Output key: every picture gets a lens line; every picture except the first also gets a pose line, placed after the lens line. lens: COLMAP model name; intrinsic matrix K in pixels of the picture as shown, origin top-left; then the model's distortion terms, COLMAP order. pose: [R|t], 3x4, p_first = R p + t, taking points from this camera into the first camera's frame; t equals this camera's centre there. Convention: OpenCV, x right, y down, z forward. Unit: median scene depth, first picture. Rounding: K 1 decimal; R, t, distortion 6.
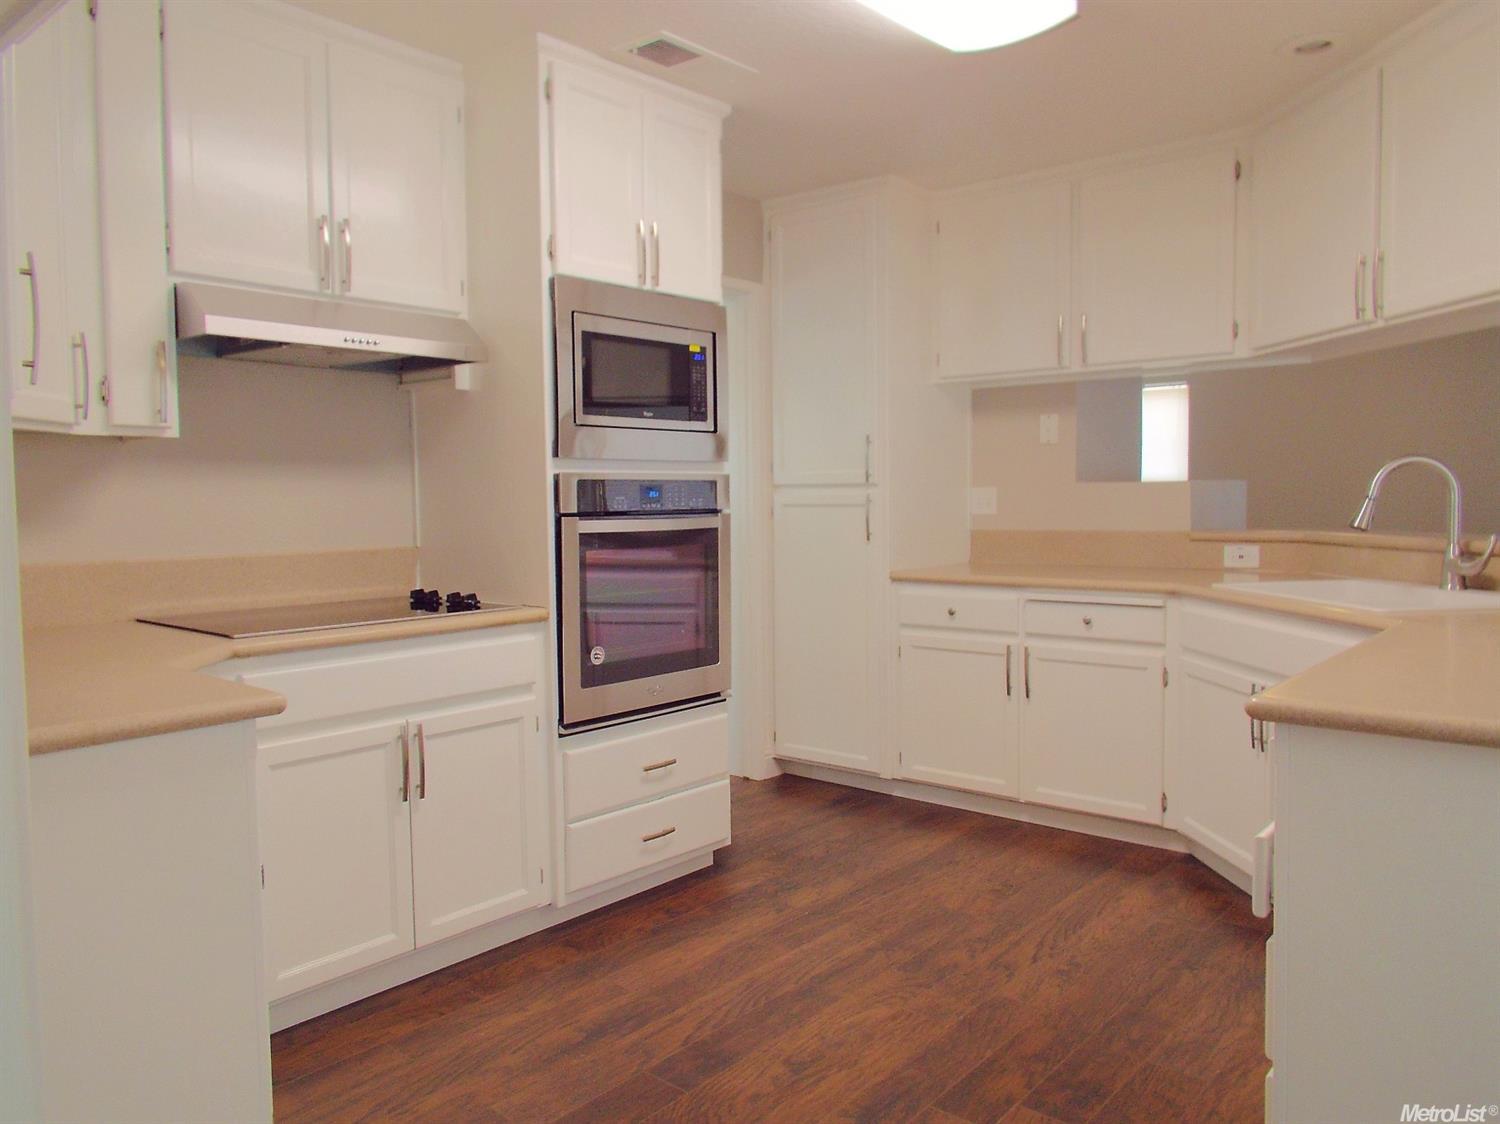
lens RADIAL K [[1105.2, 0, 744.8], [0, 1105.2, 558.2], [0, 0, 1]] dist [-0.011350, 0.008390]
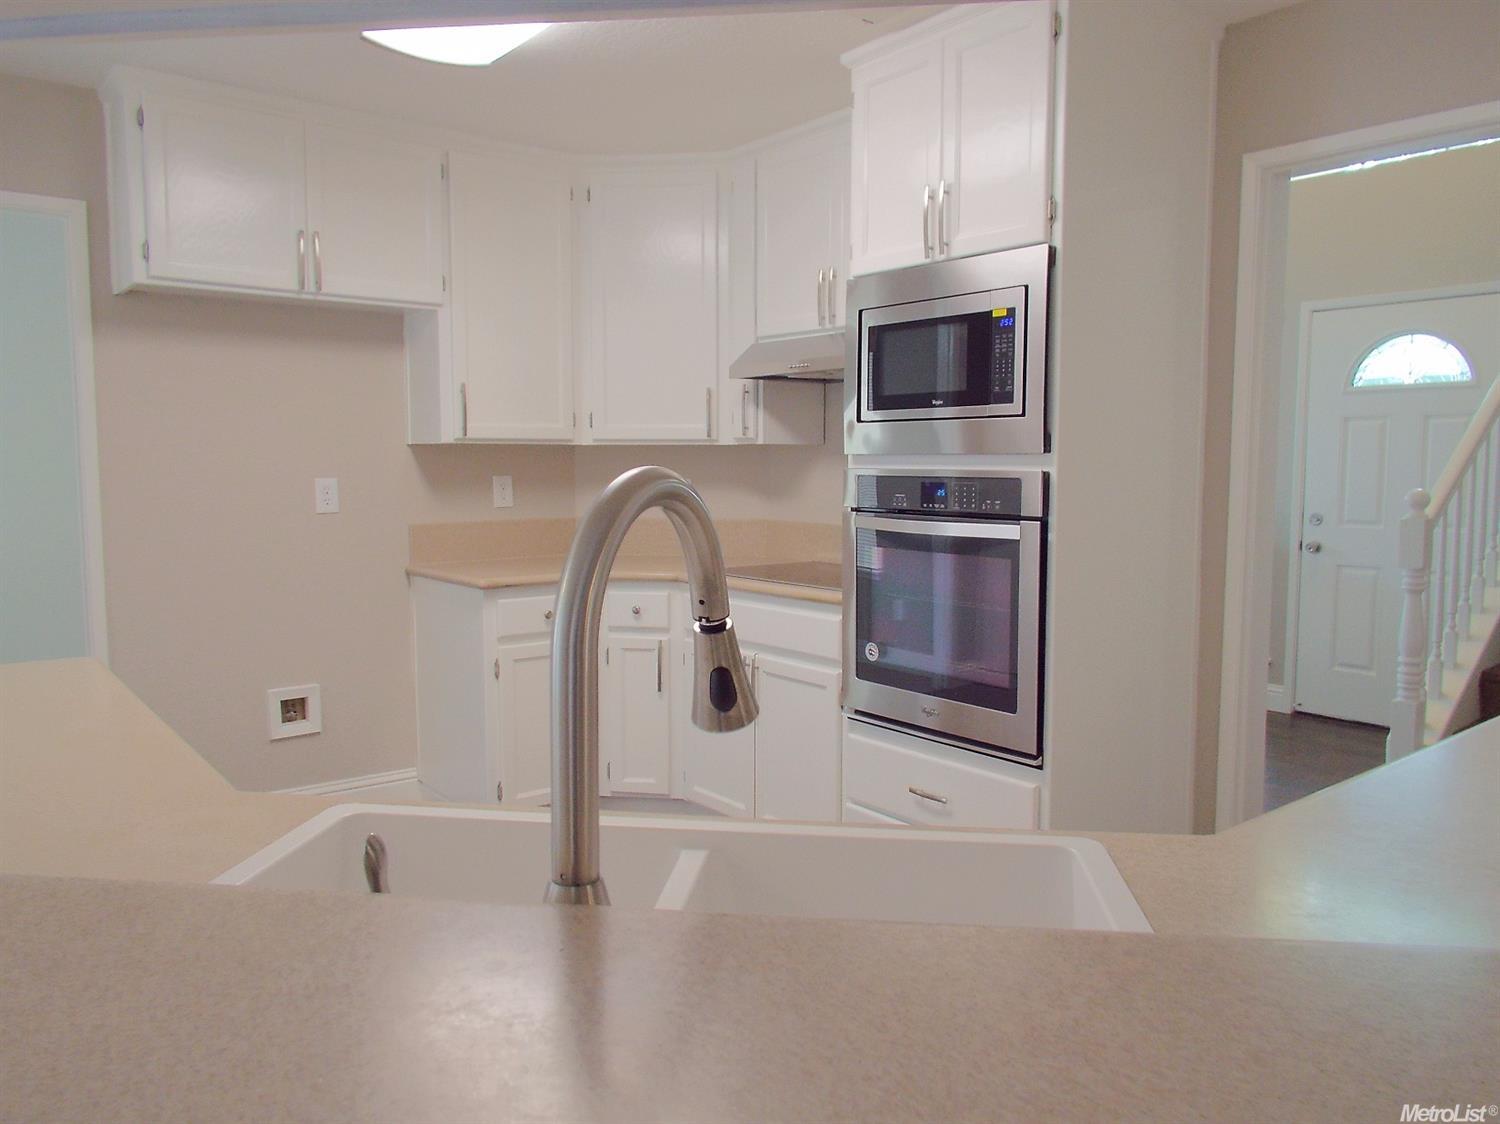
lens RADIAL K [[1105.2, 0, 753.7], [0, 1105.2, 566.9], [0, 0, 1]] dist [-0.011350, 0.008390]
pose [[-0.189567, 0.107618, -0.975952, 0.811615], [-0.051864, 0.991490, 0.119405, -0.097088], [0.980497, 0.073253, -0.182372, 1.017897]]
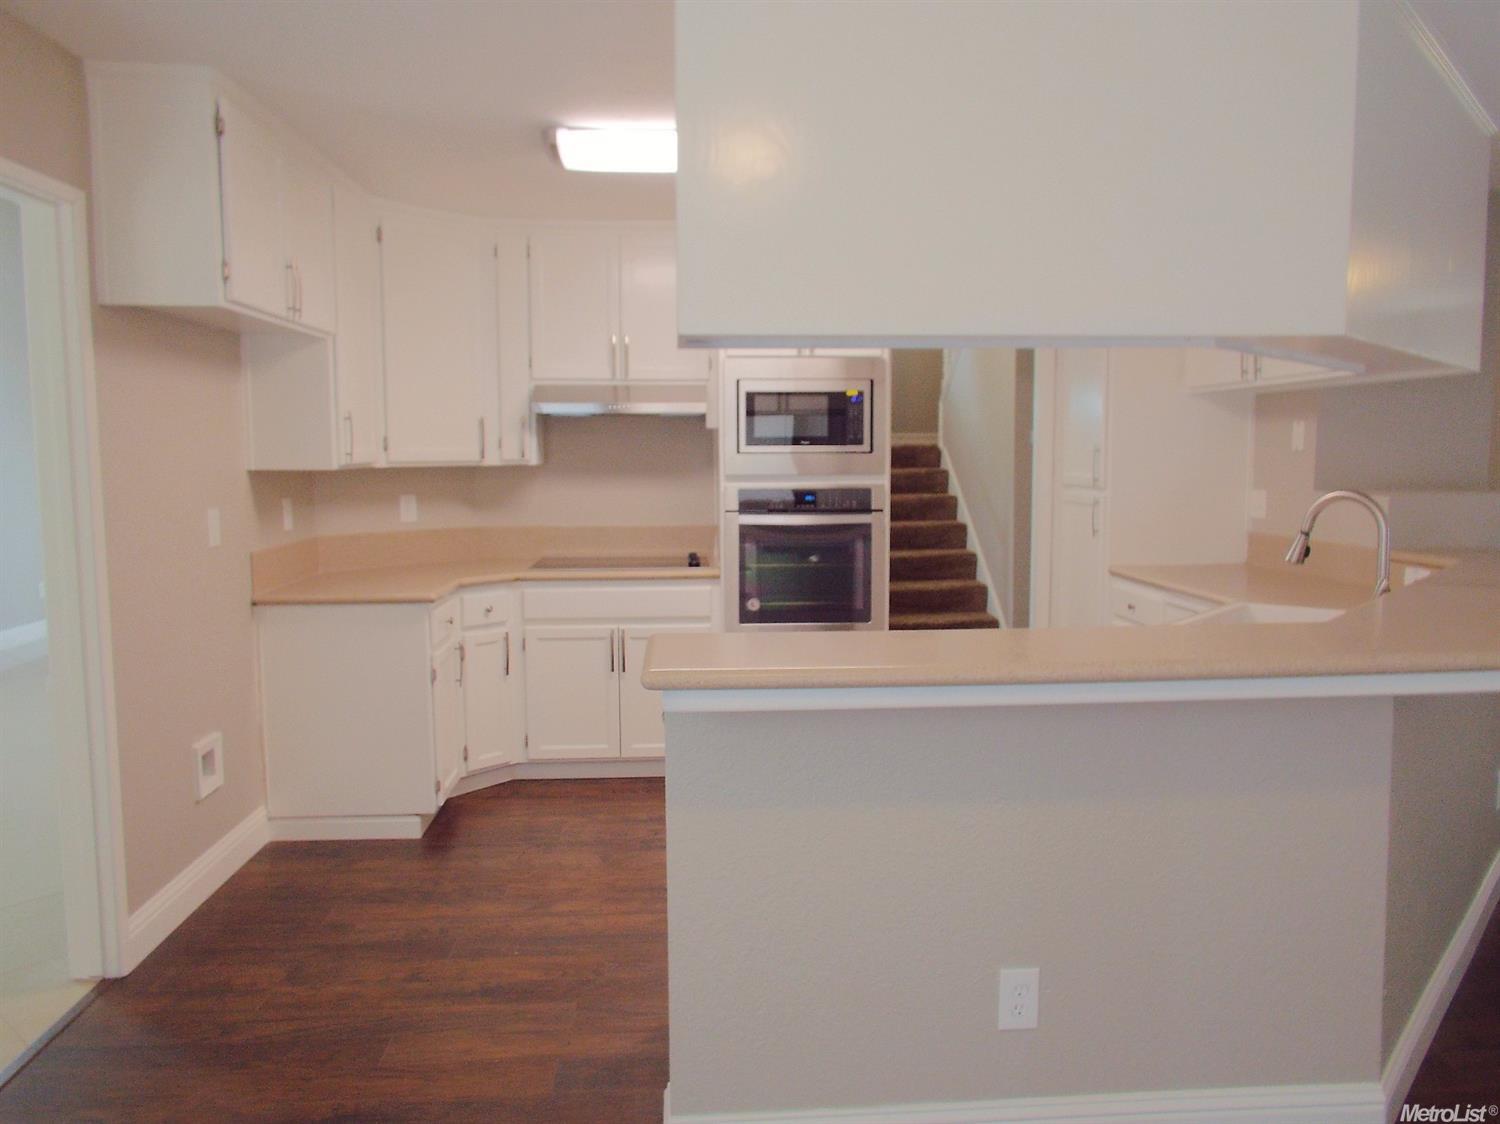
lens RADIAL K [[1105.2, 0, 756.8], [0, 1105.2, 556.1], [0, 0, 1]] dist [-0.011350, 0.008390]
pose [[0.699350, 0.076872, -0.710634, 0.900680], [-0.042546, 0.996914, 0.065969, -0.074936], [0.713512, -0.015900, 0.700462, -0.060501]]
